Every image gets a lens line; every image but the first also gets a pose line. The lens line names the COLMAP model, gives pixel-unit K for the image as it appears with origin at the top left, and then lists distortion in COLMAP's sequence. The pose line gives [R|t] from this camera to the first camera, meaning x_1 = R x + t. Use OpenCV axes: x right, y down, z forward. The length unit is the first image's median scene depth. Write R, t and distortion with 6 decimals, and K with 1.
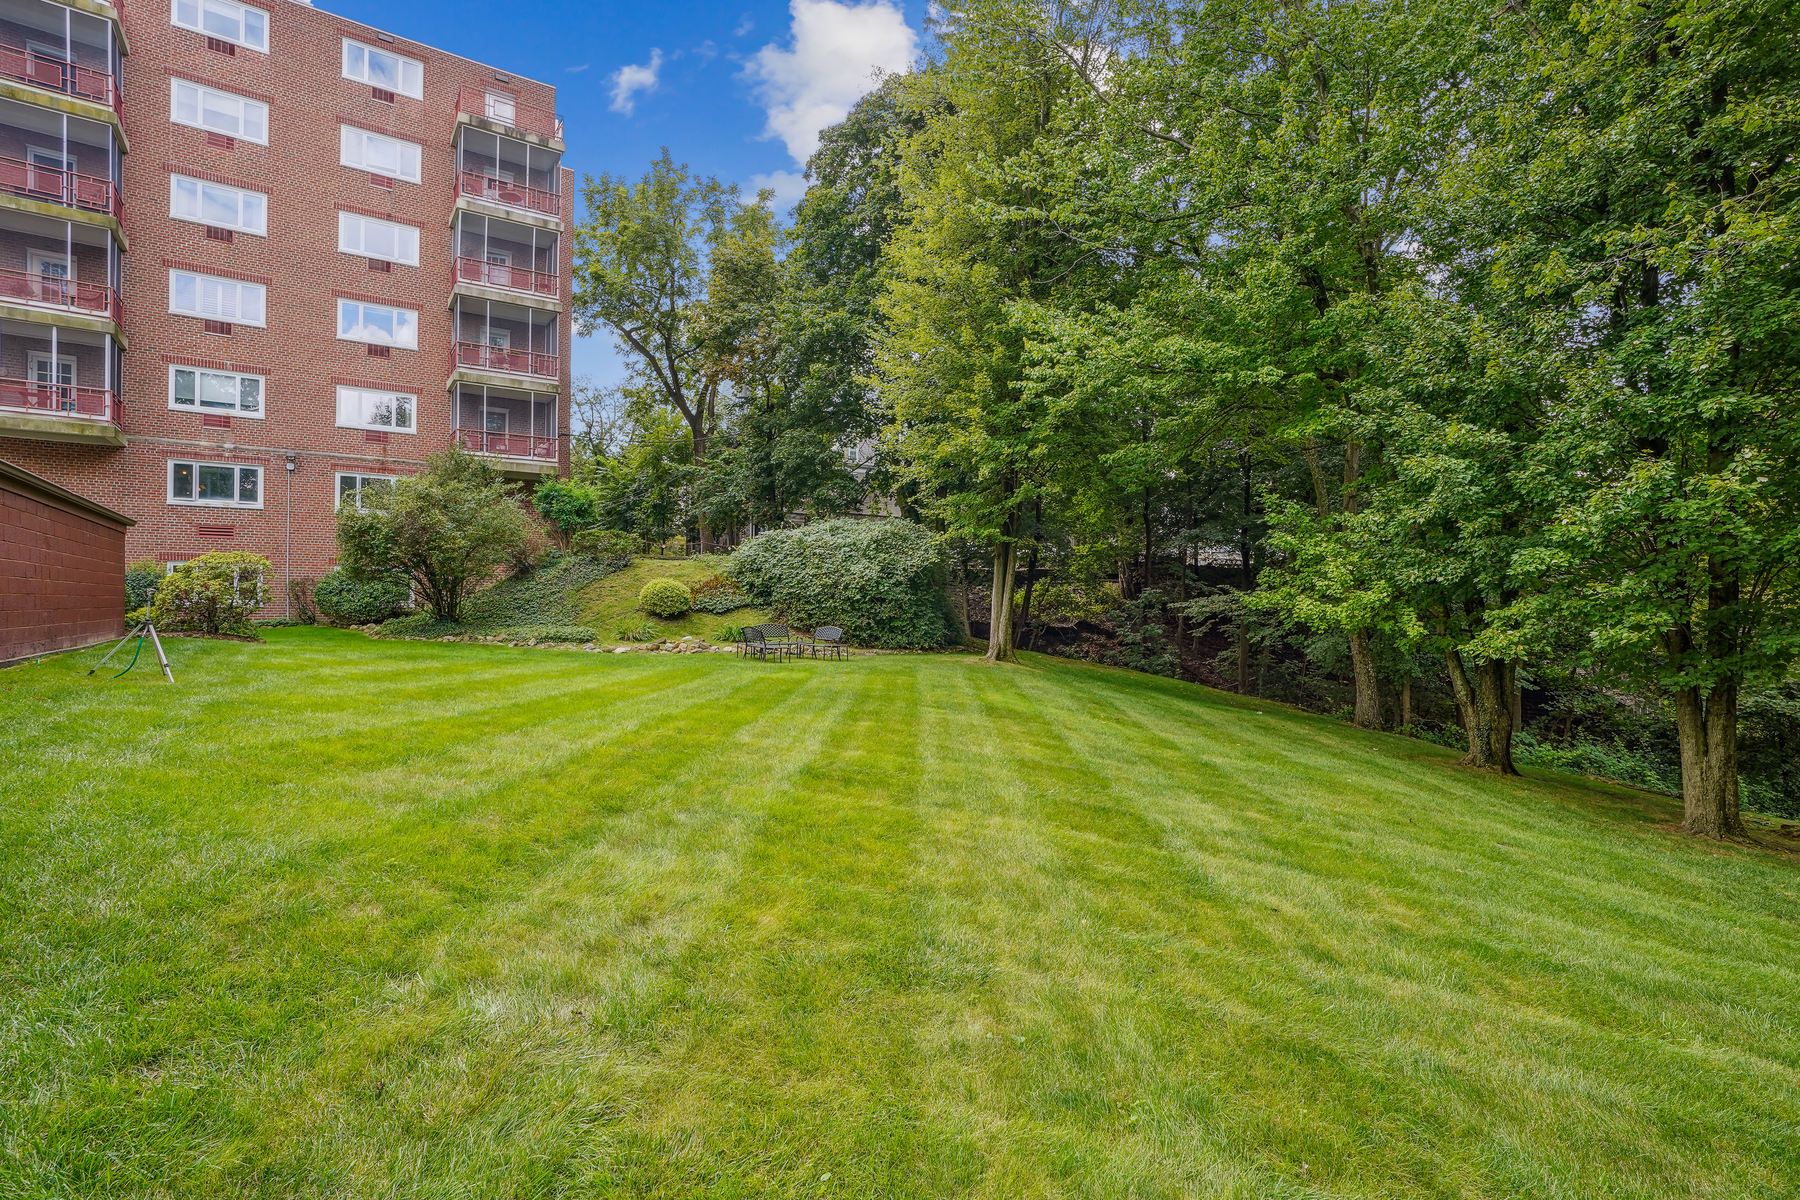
lens RADIAL K [[823.3, 0, 890.7], [0, 823.3, 608.0], [0, 0, 1]] dist [-0.058860, 0.027091]
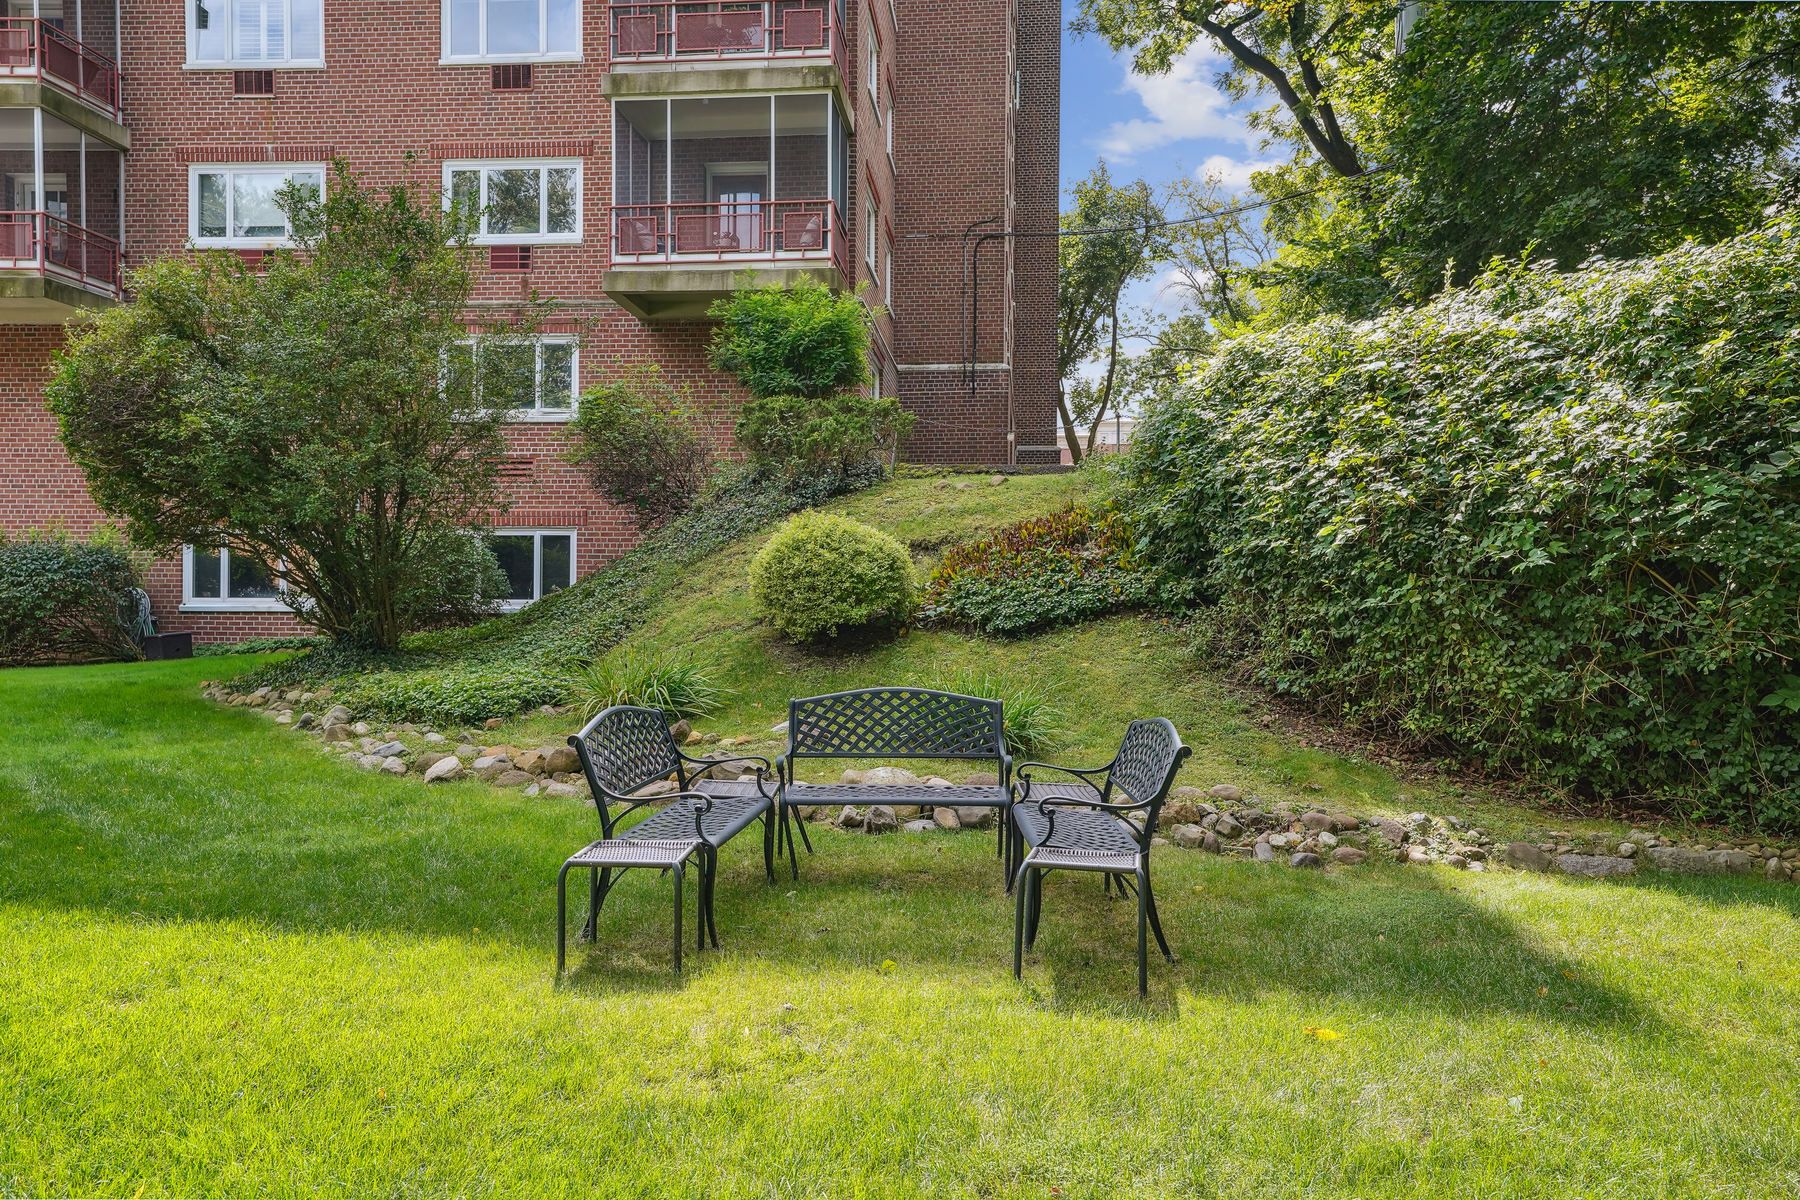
lens RADIAL K [[1249.3, 0, 896.9], [0, 1249.3, 625.4], [0, 0, 1]] dist [0.005756, 0.002221]
pose [[0.737629, 0.012409, -0.675092, 0.049468], [-0.013483, 0.999902, 0.003648, 0.003514], [0.675071, 0.006411, 0.737725, 0.652096]]
